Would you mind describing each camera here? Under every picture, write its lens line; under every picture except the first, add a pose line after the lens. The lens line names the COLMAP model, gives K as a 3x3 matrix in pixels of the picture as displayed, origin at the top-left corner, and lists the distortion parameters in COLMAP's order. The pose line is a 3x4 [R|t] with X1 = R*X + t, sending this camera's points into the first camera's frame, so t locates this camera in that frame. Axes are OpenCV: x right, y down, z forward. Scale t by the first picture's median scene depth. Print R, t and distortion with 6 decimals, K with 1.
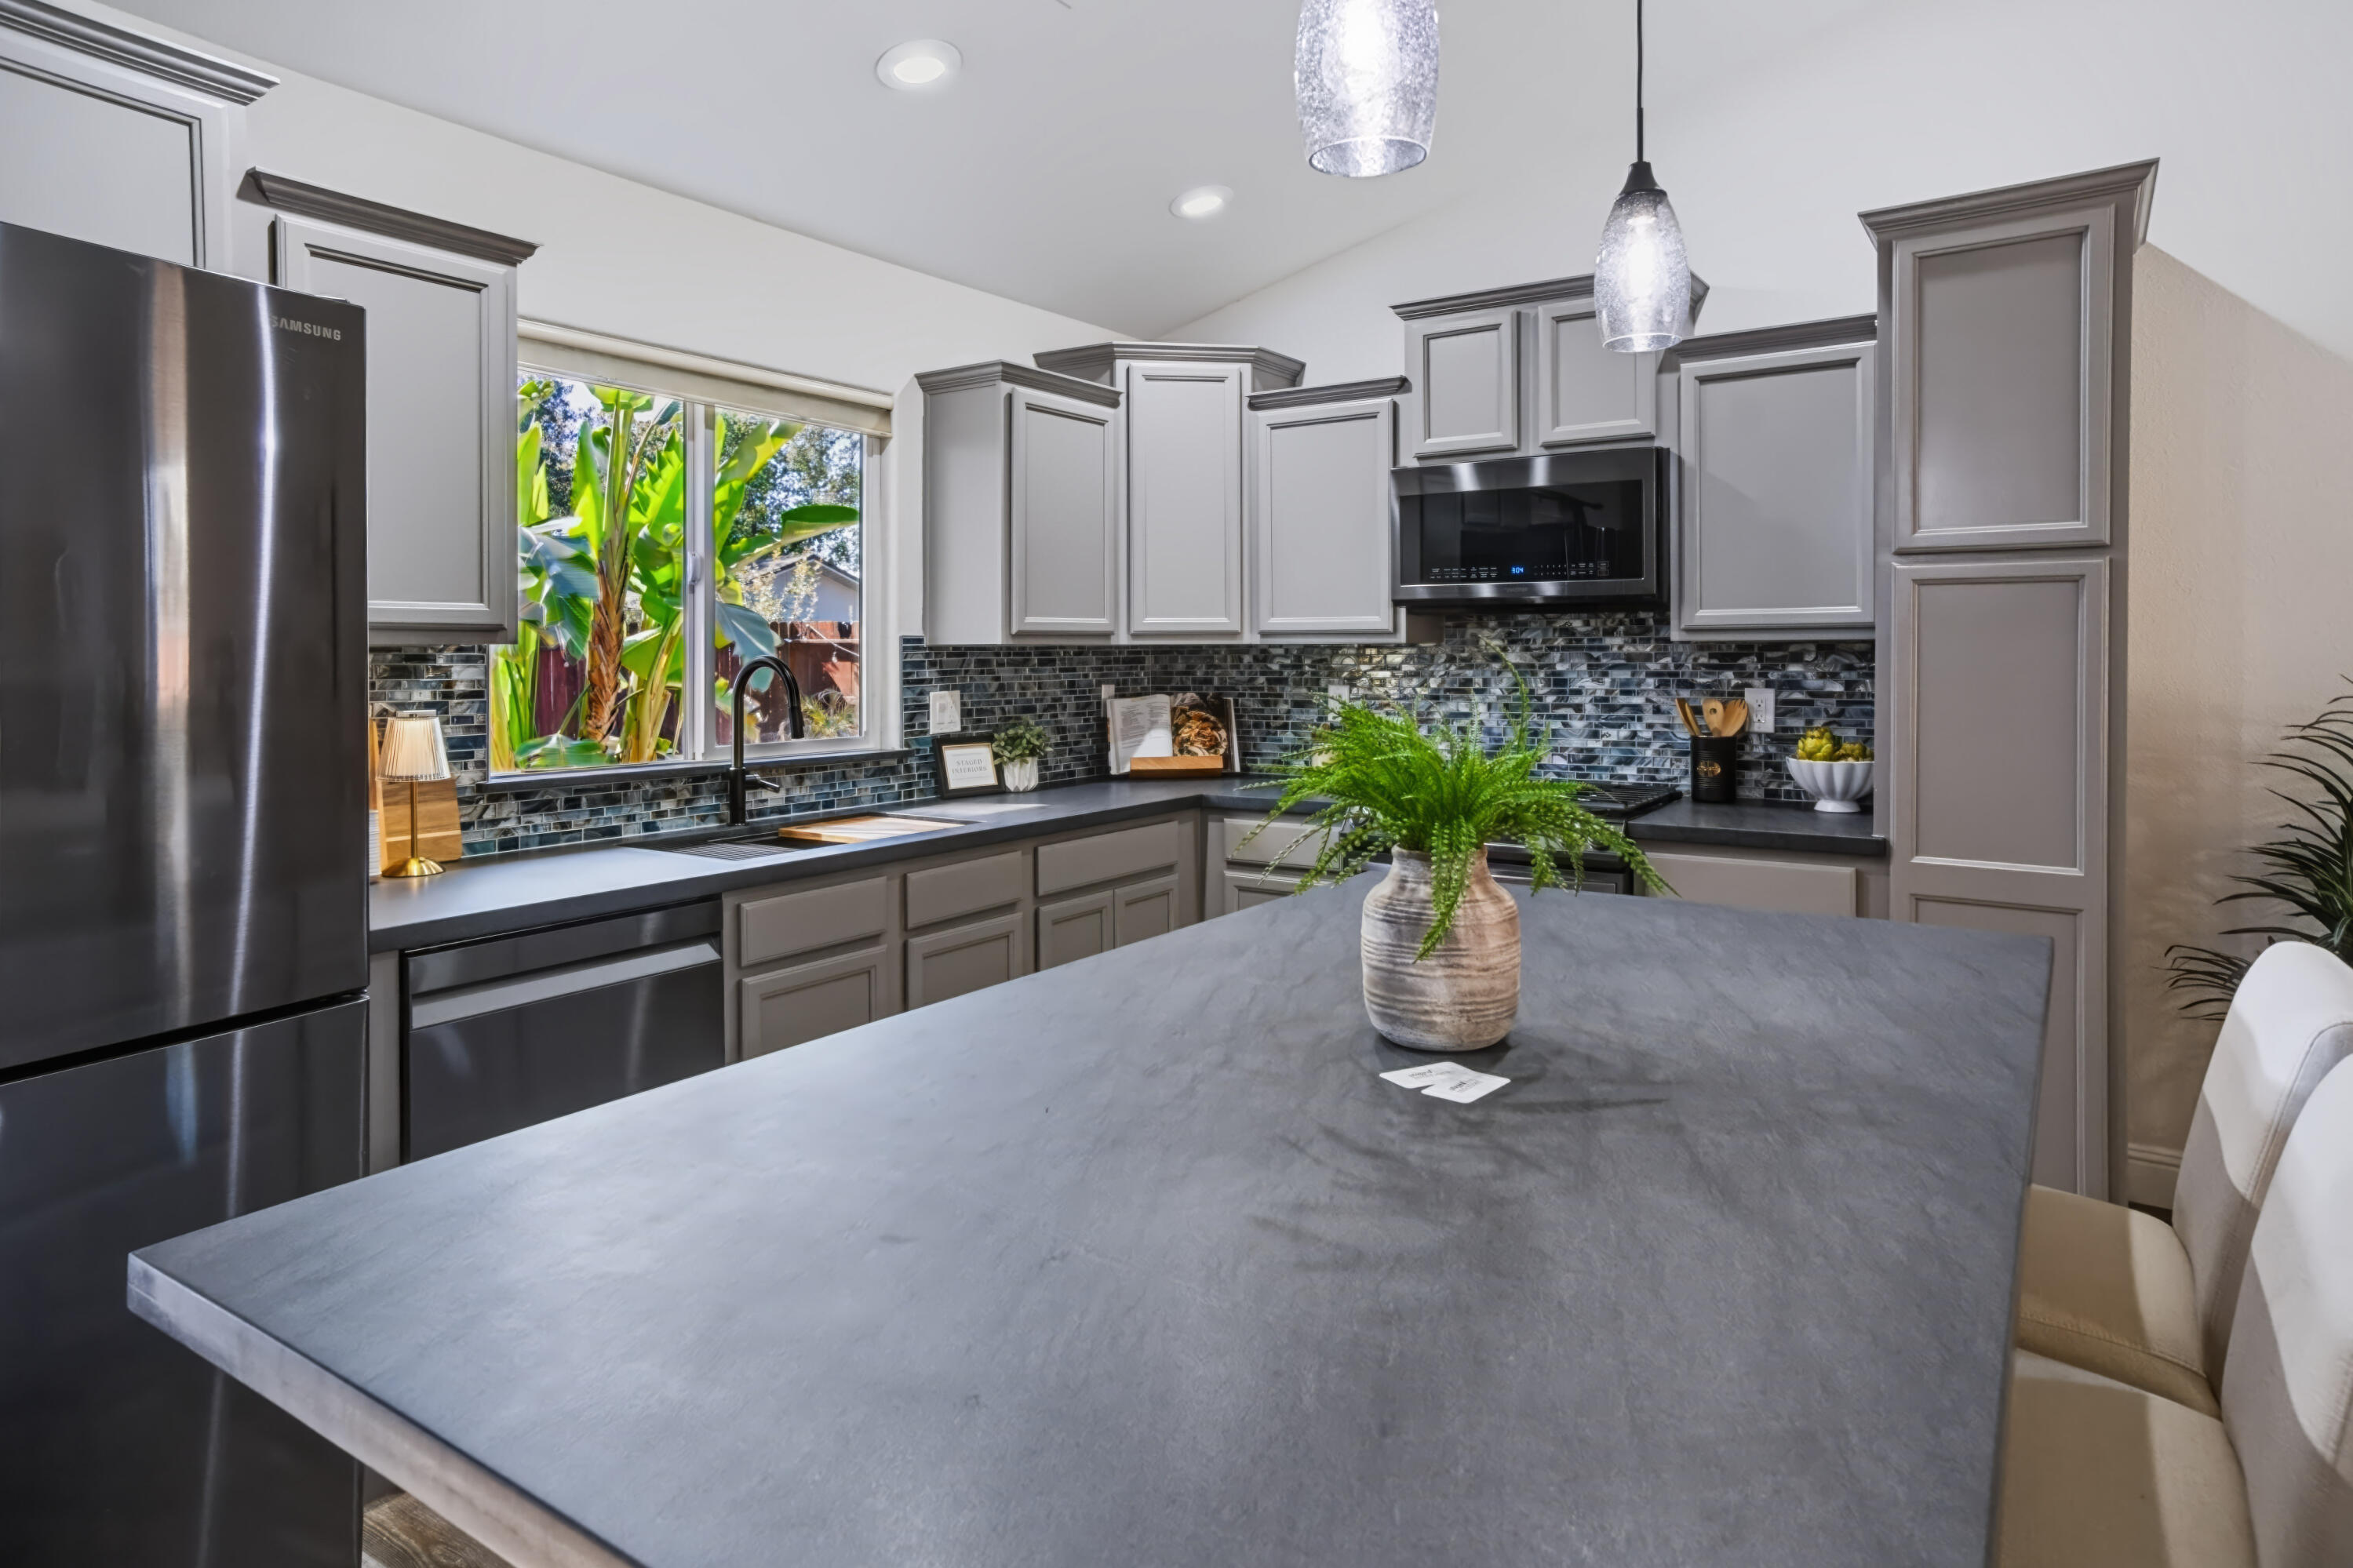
lens RADIAL K [[1351.9, 0, 1175.6], [0, 1351.9, 650.0], [0, 0, 1]] dist [-0.042630, 0.067032]
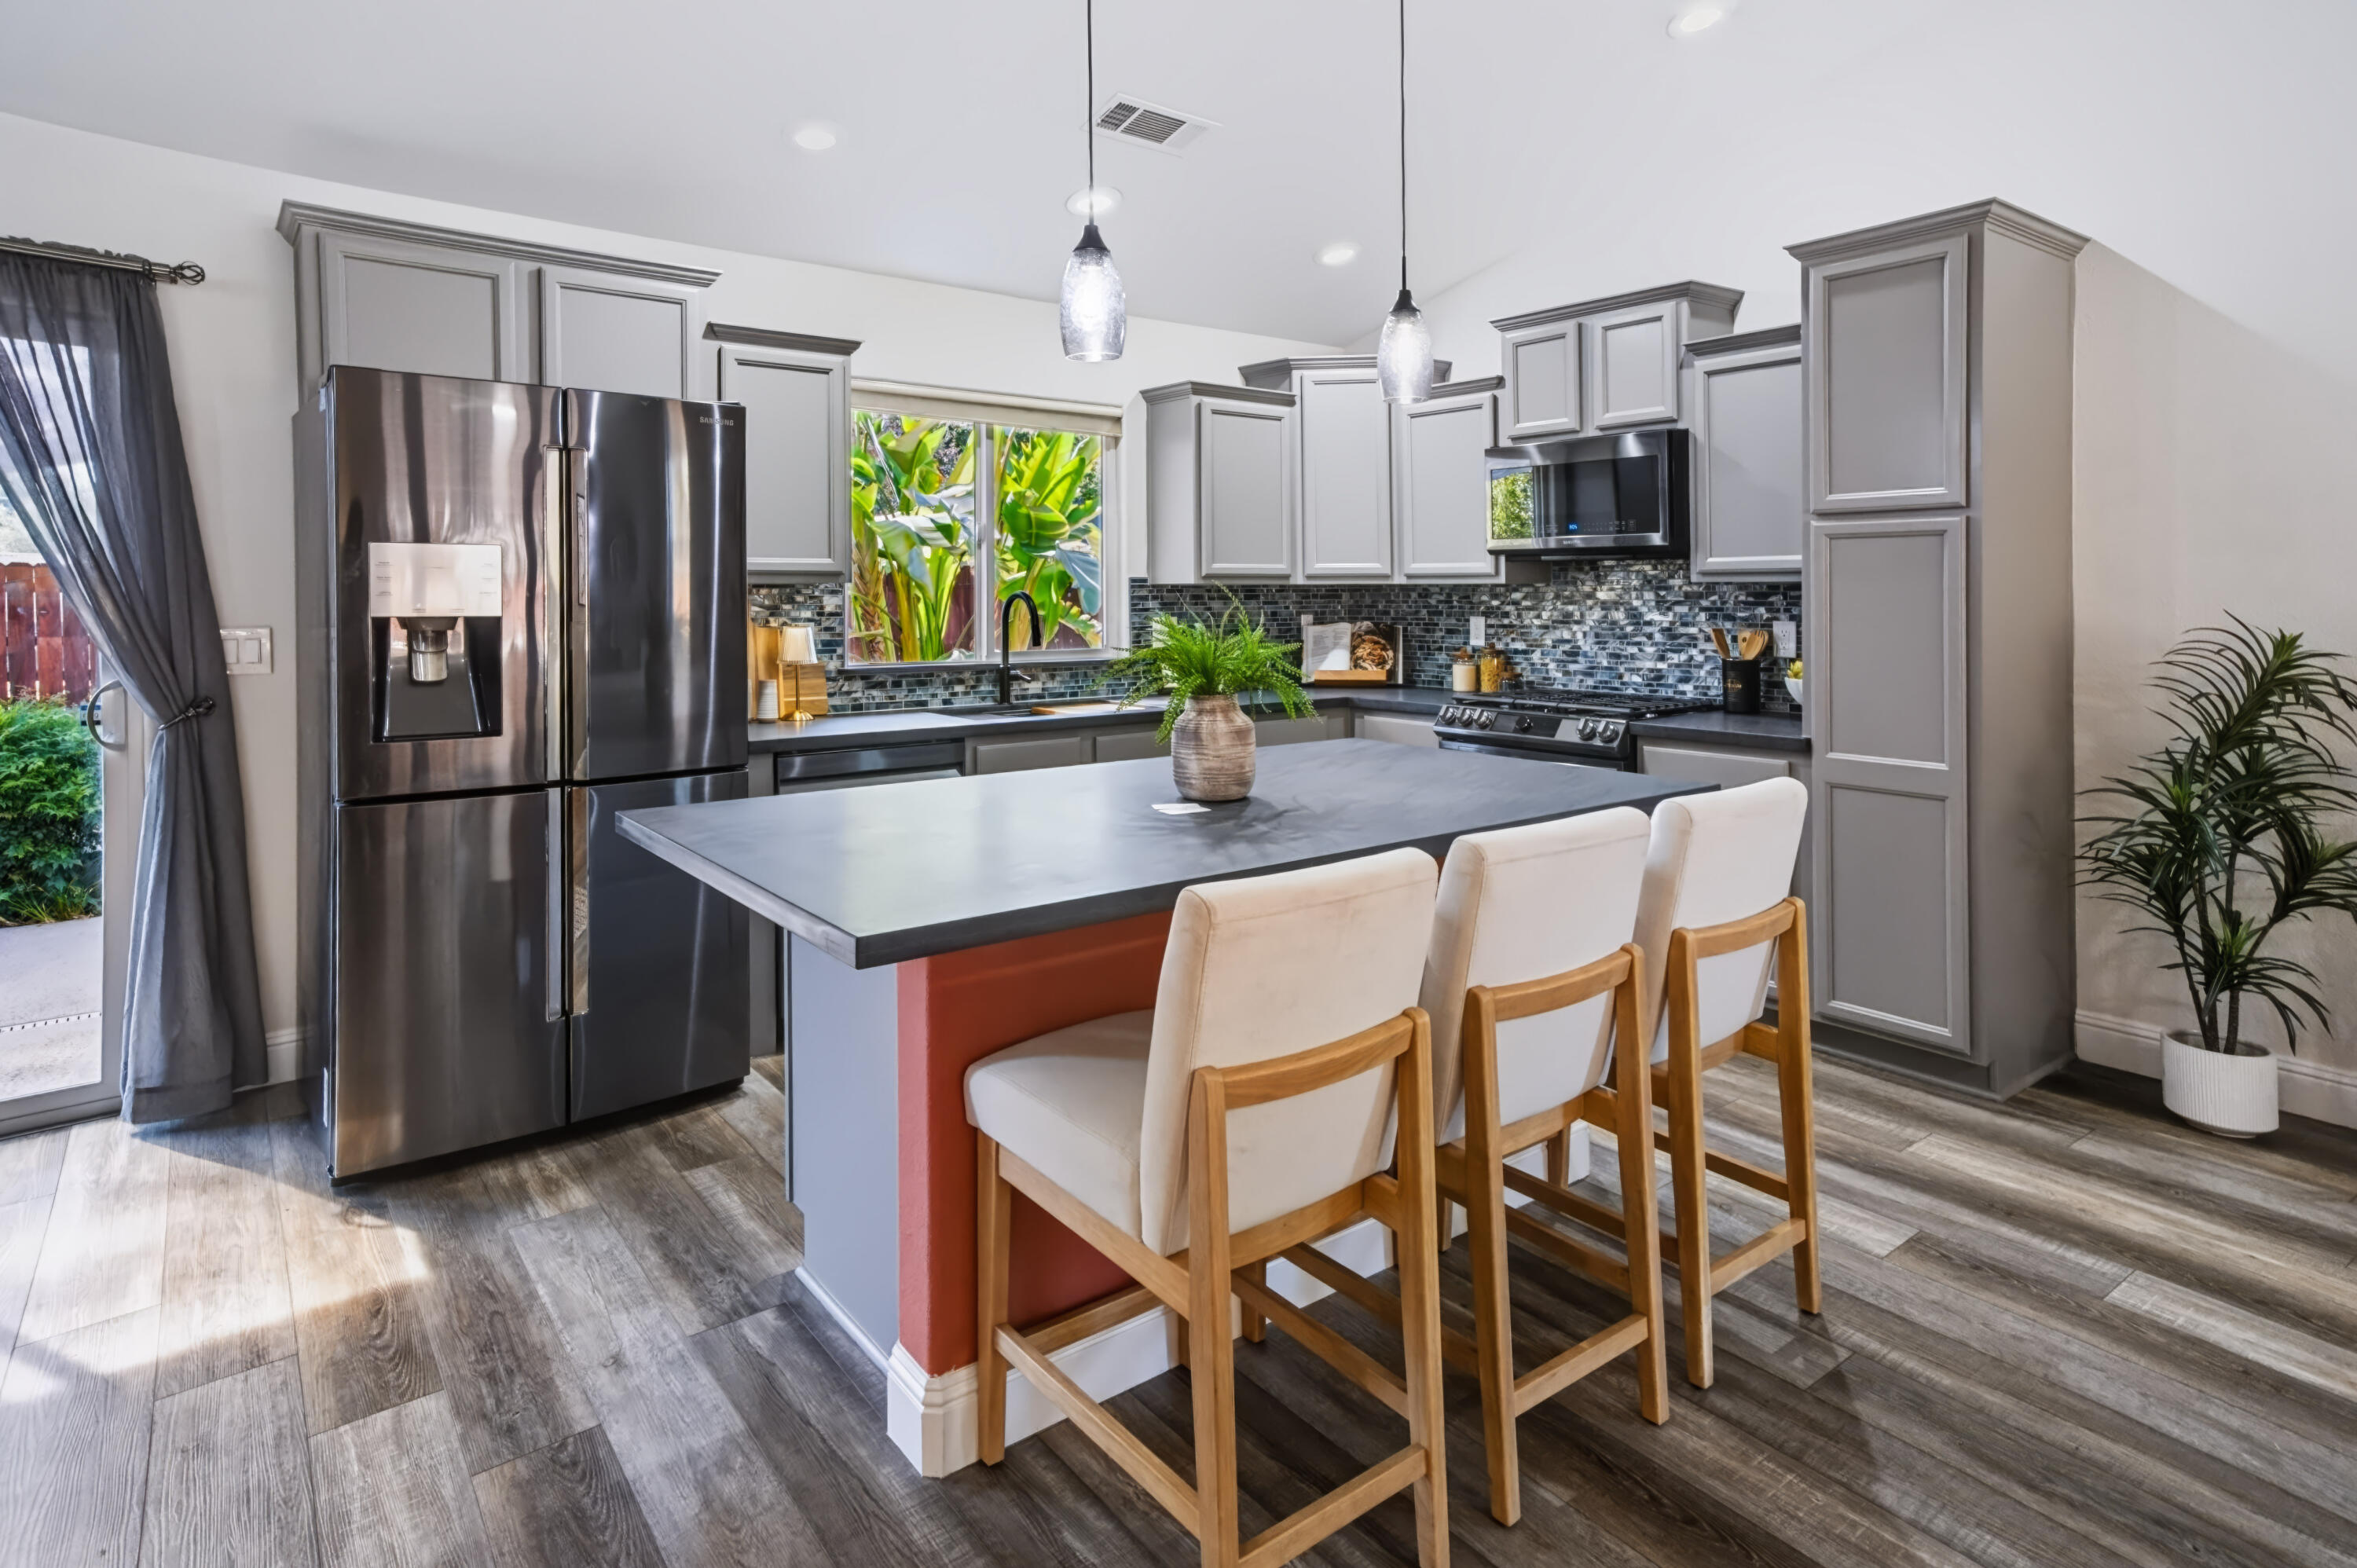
lens RADIAL K [[1278.3, 0, 1184.0], [0, 1278.3, 597.4], [0, 0, 1]] dist [0.003765, 0.000504]
pose [[0.951667, 0.005159, -0.307089, 0.261298], [-0.003177, 0.999971, 0.006954, 0.000704], [0.307116, -0.005643, 0.951655, -0.254648]]
